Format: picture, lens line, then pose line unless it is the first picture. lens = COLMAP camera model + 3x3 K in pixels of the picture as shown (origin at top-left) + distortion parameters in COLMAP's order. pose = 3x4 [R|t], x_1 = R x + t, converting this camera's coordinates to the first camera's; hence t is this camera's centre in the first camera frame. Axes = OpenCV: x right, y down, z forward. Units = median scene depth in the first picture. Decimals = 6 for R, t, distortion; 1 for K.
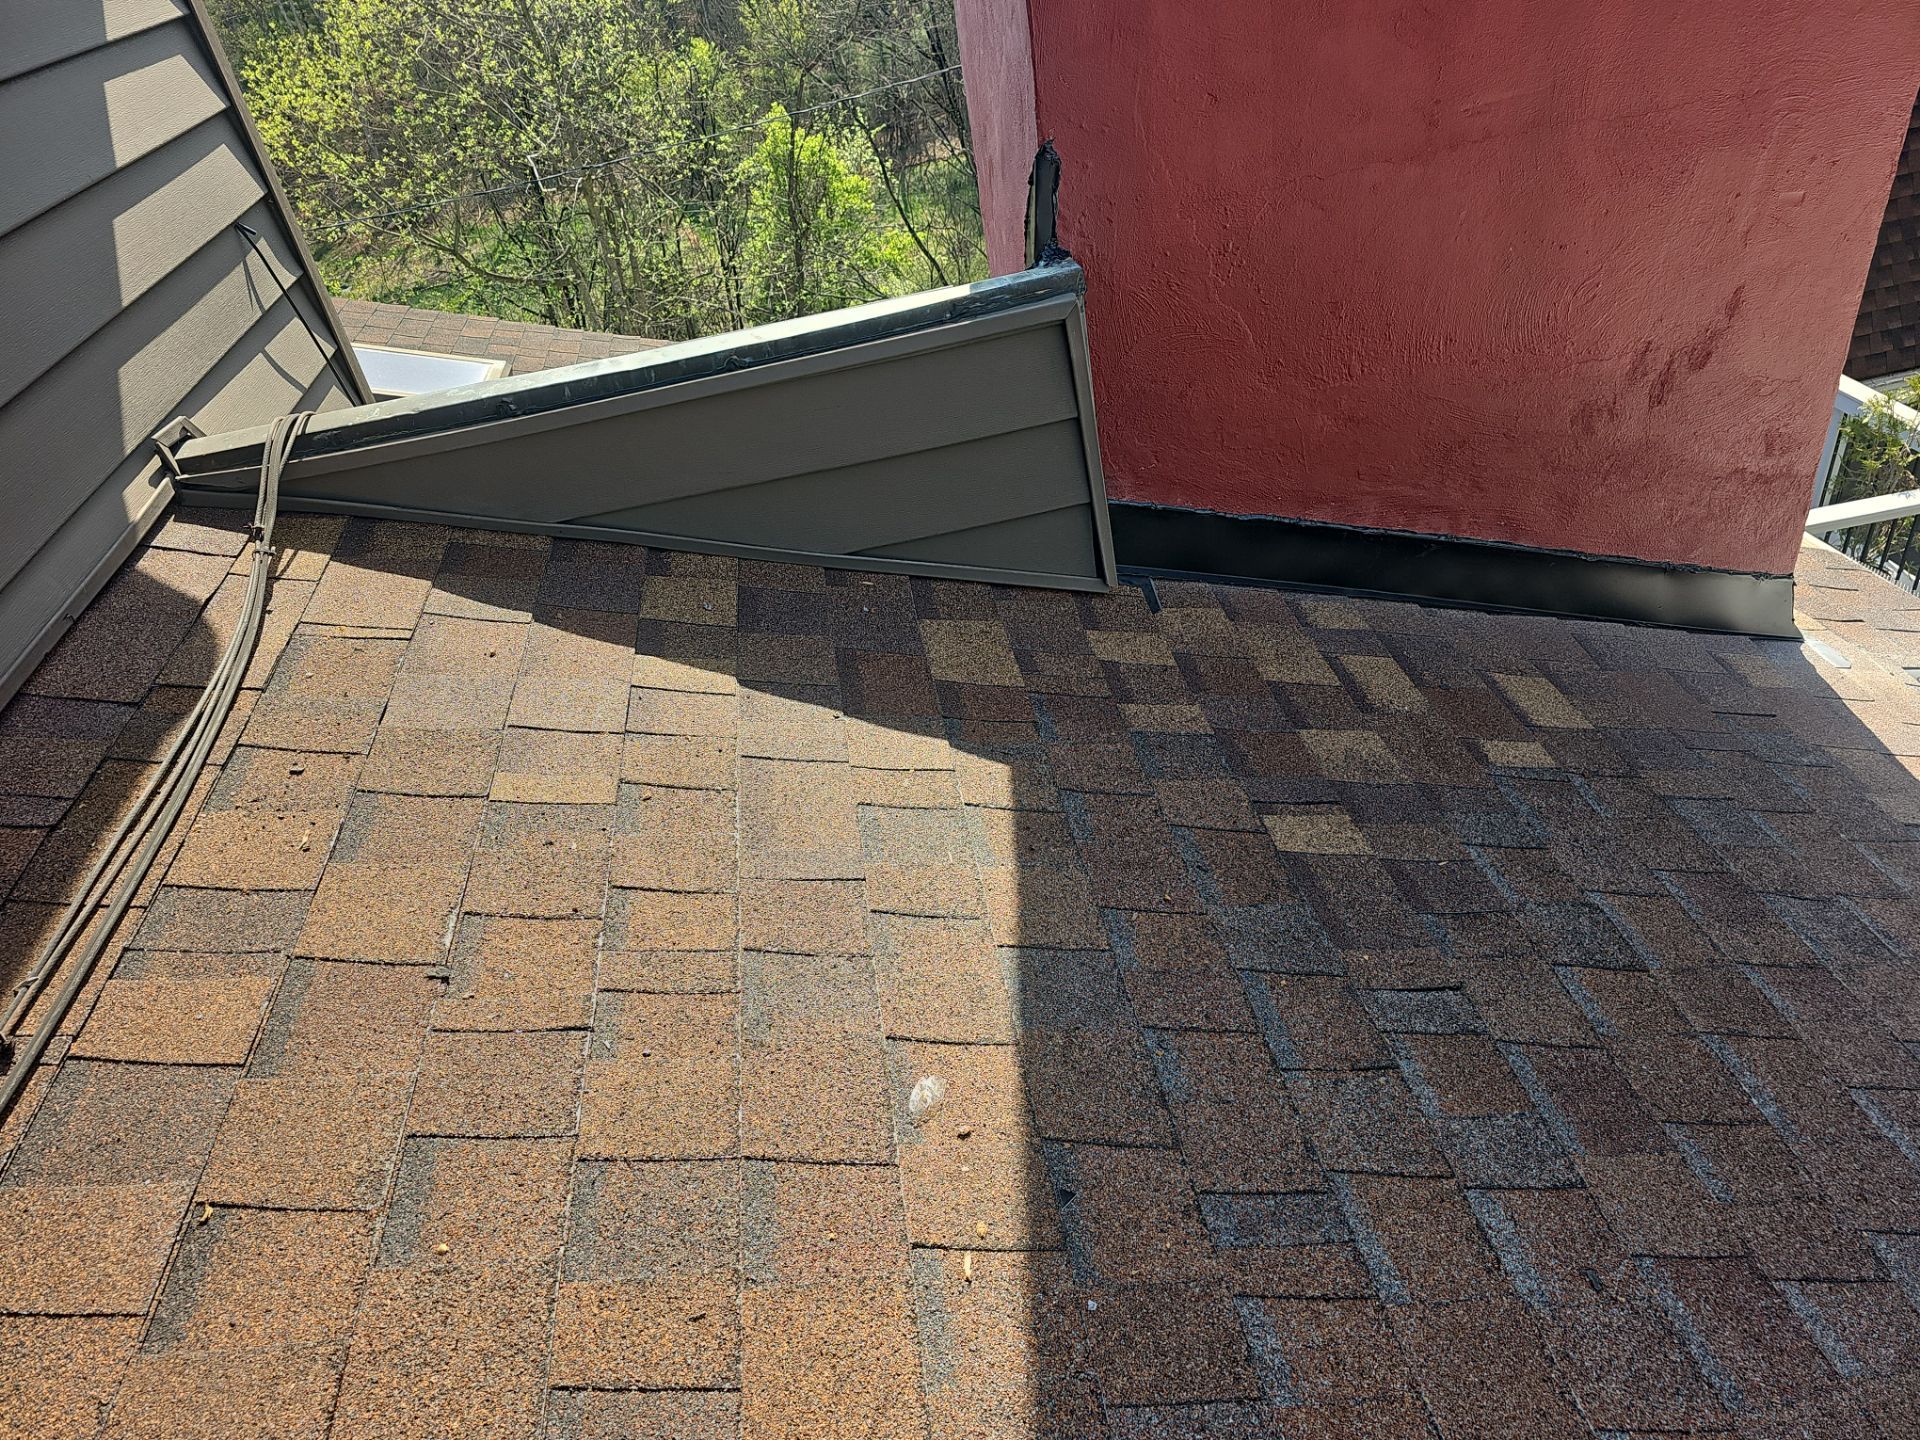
lens RADIAL K [[1219.4, 0, 960.0], [0, 1219.4, 720.0], [0, 0, 1]] dist [0.055256, -0.047117]
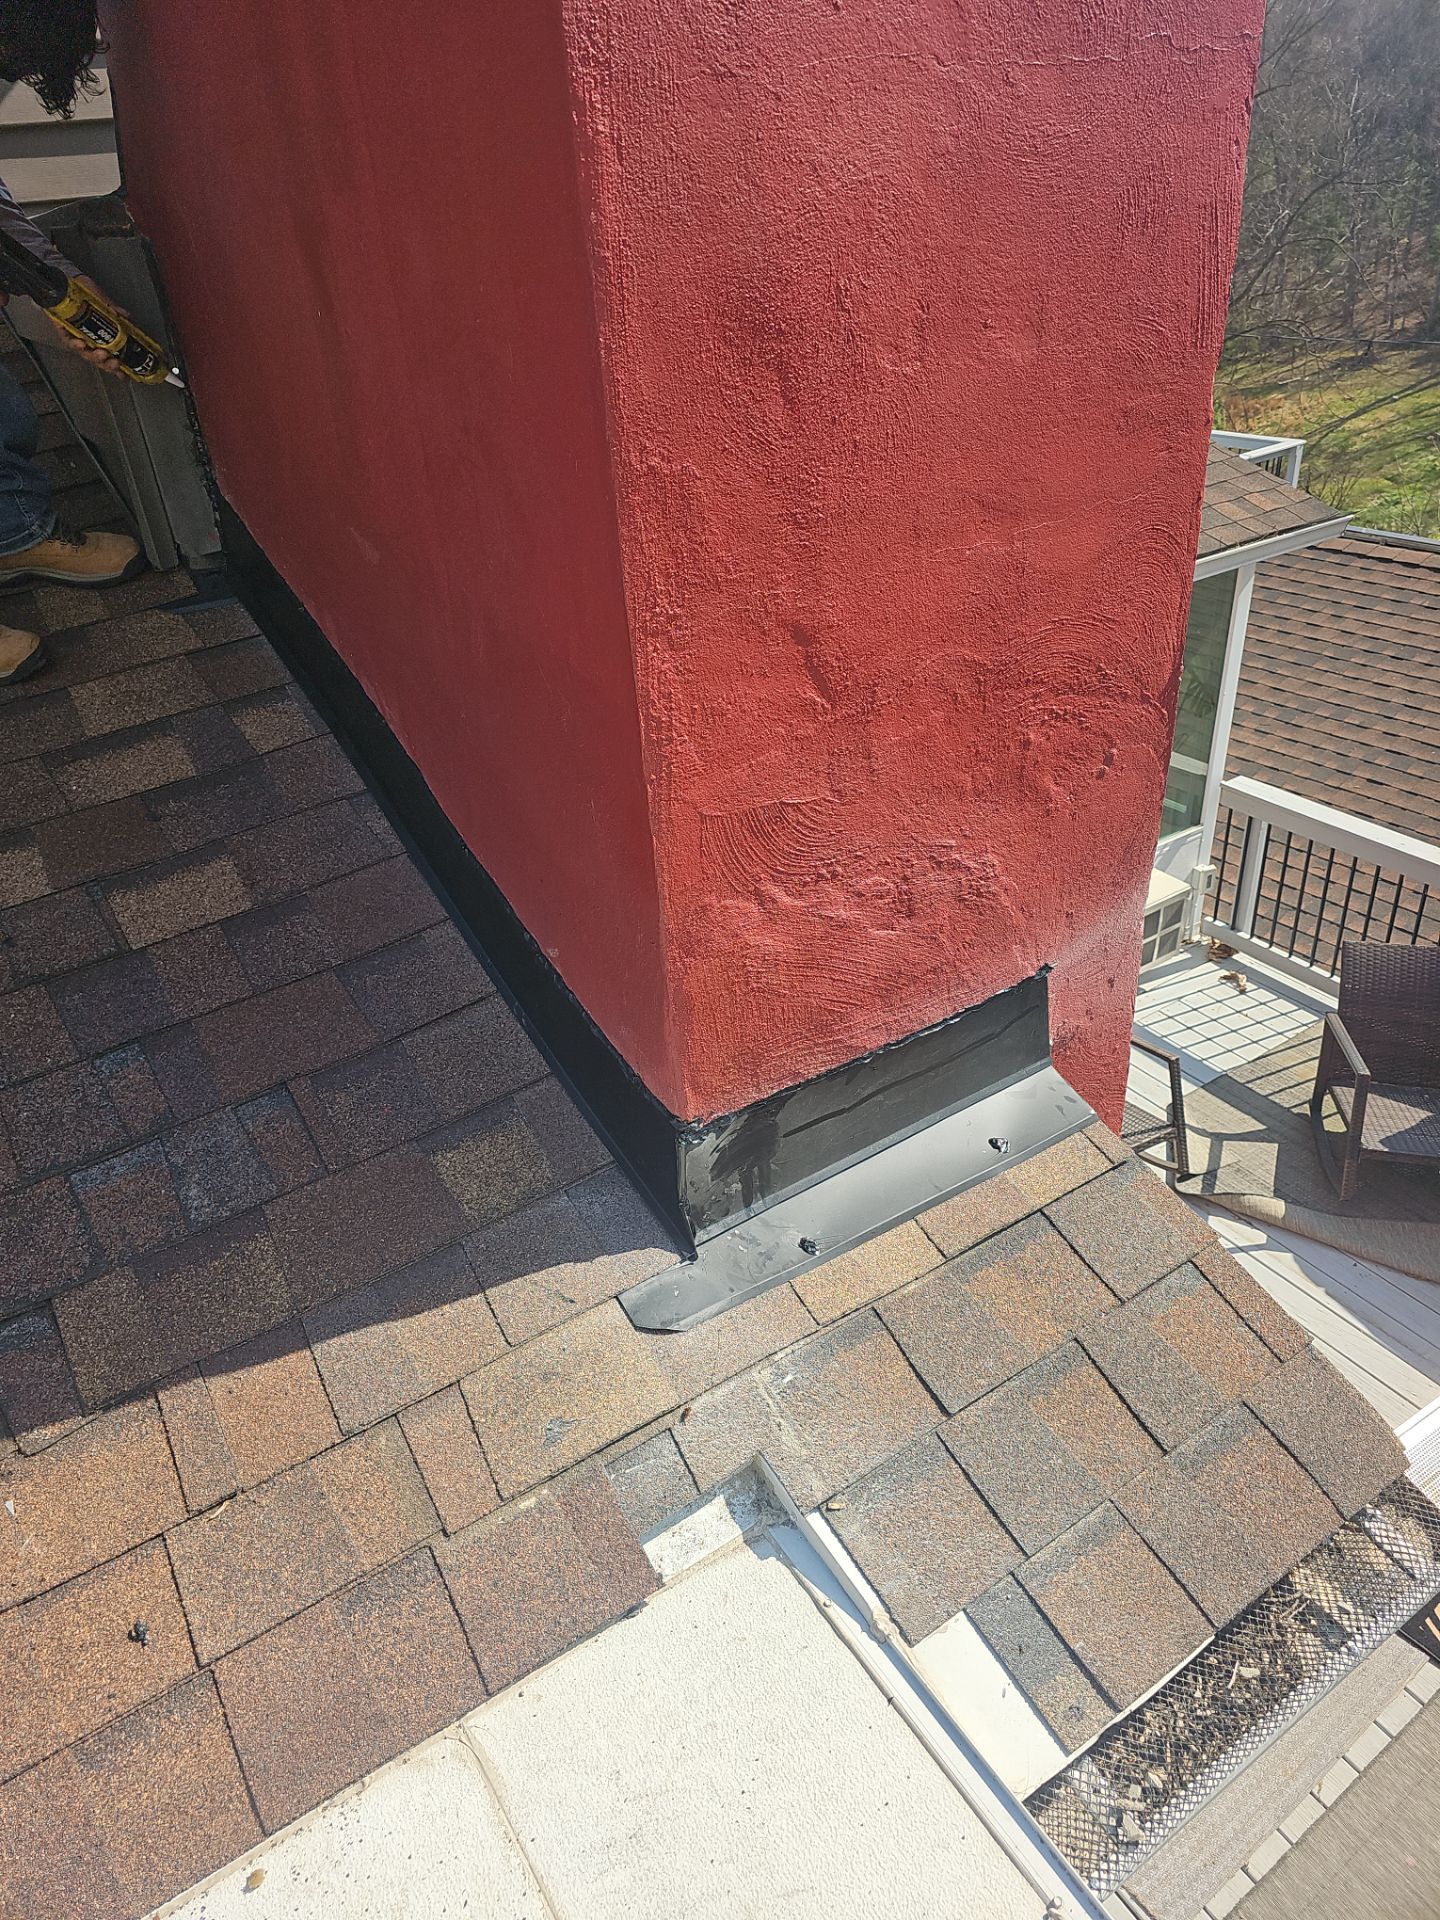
lens RADIAL K [[1219.4, 0, 720.0], [0, 1219.4, 960.0], [0, 0, 1]] dist [0.055256, -0.047117]
pose [[0.429383, 0.572264, -0.698673, 1.123761], [-0.520623, 0.788984, 0.326276, -0.394232], [0.737958, 0.223648, 0.636710, 0.734474]]
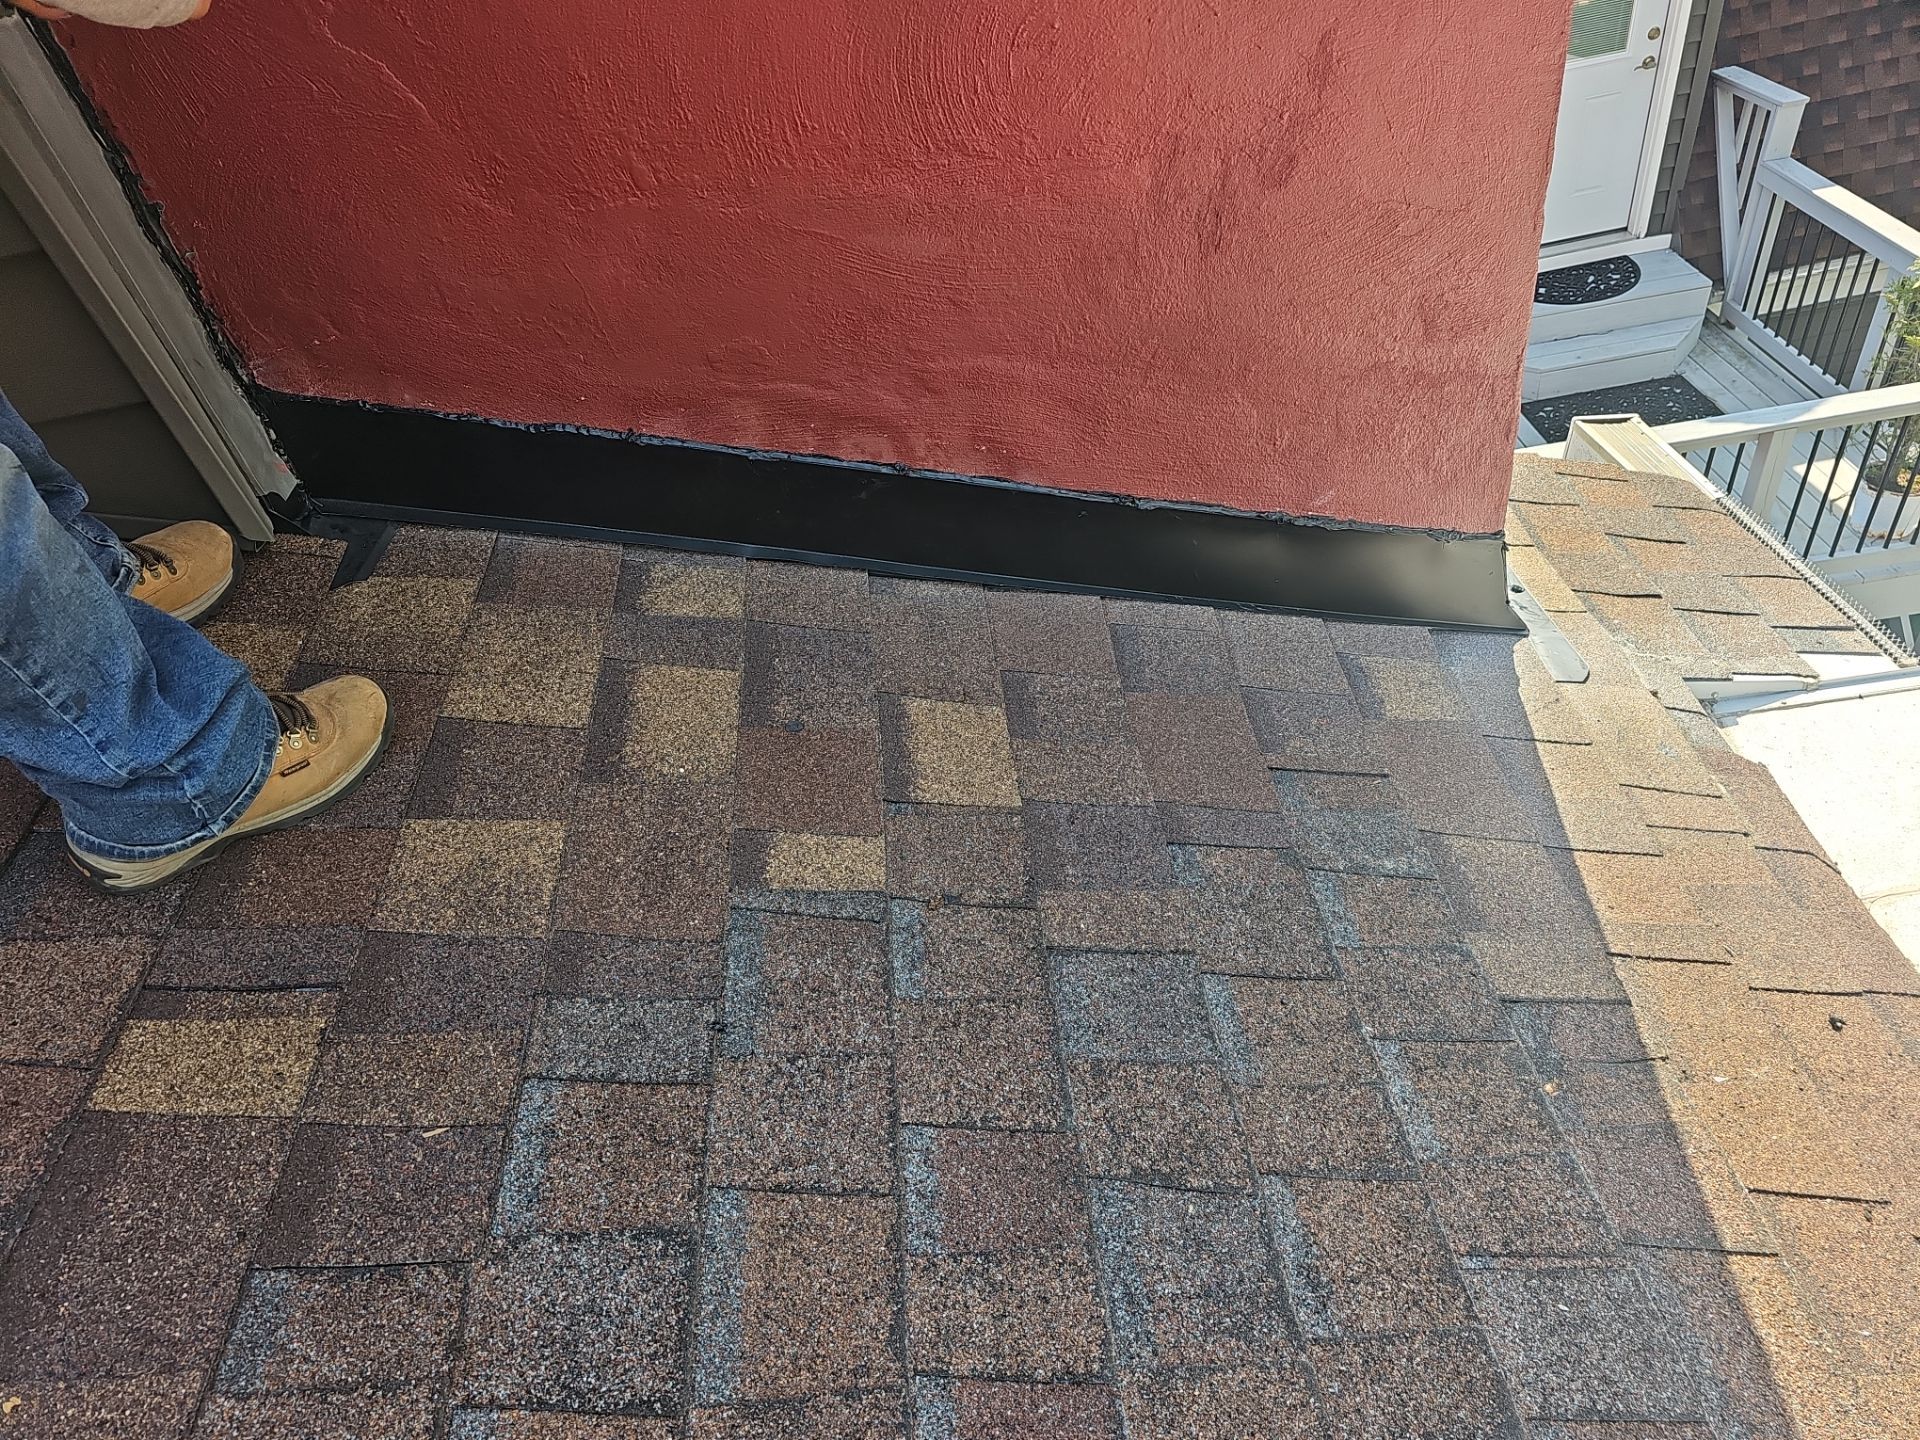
lens RADIAL K [[1219.4, 0, 960.0], [0, 1219.4, 720.0], [0, 0, 1]] dist [0.055256, -0.047117]
pose [[0.997501, 0.034028, -0.061922, 0.487446], [-0.027019, 0.993487, 0.110699, -0.093935], [0.065285, -0.108749, 0.991923, 0.385132]]
